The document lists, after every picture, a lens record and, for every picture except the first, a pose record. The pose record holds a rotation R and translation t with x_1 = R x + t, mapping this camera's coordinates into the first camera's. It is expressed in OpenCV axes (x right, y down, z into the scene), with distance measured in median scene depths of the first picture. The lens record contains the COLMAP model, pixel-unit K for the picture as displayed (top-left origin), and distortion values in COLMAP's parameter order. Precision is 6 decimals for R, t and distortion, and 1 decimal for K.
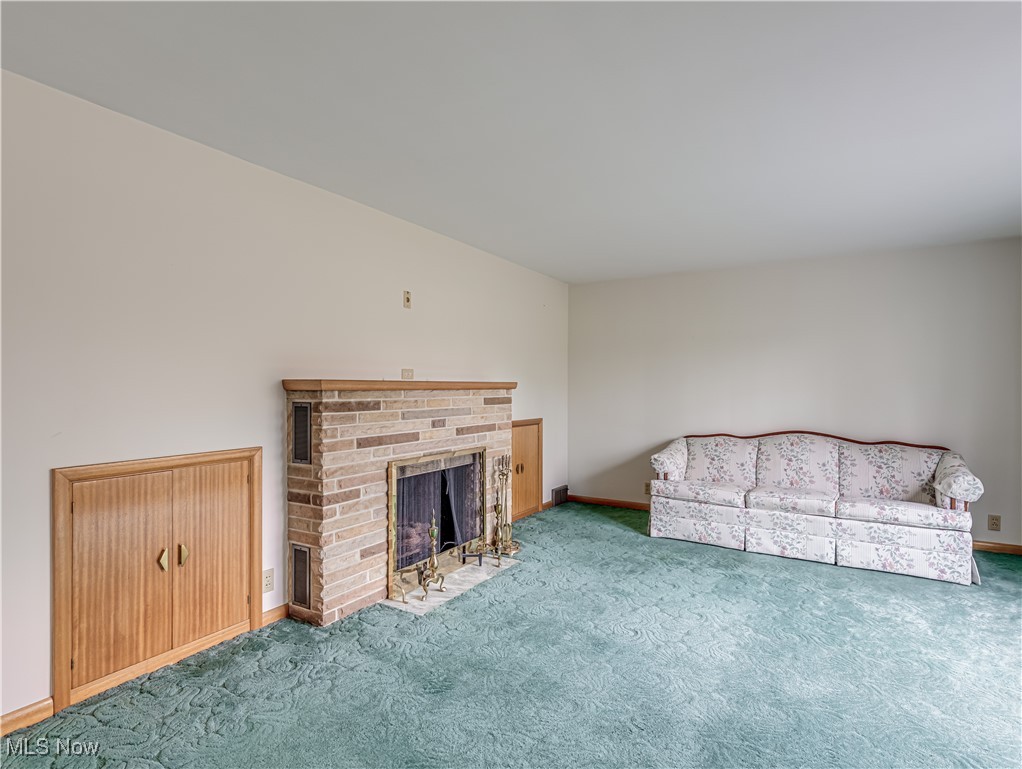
lens RADIAL K [[542.0, 0, 510.6], [0, 542.0, 383.2], [0, 0, 1]] dist [0.003487, -0.001662]
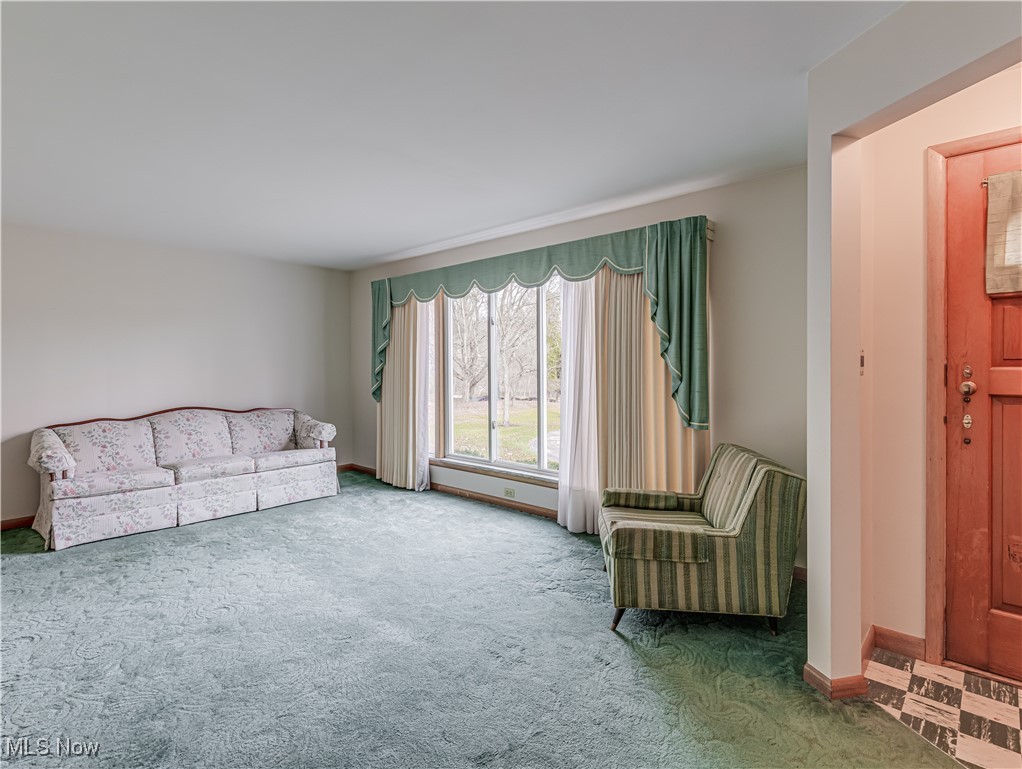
lens RADIAL K [[522.9, 0, 510.6], [0, 522.9, 377.3], [0, 0, 1]] dist [0.002385, 0.000639]
pose [[0.204336, -0.027431, 0.978516, -0.404382], [0.003846, 0.999622, 0.027220, 0.004206], [-0.978893, -0.001799, 0.204364, 0.189110]]
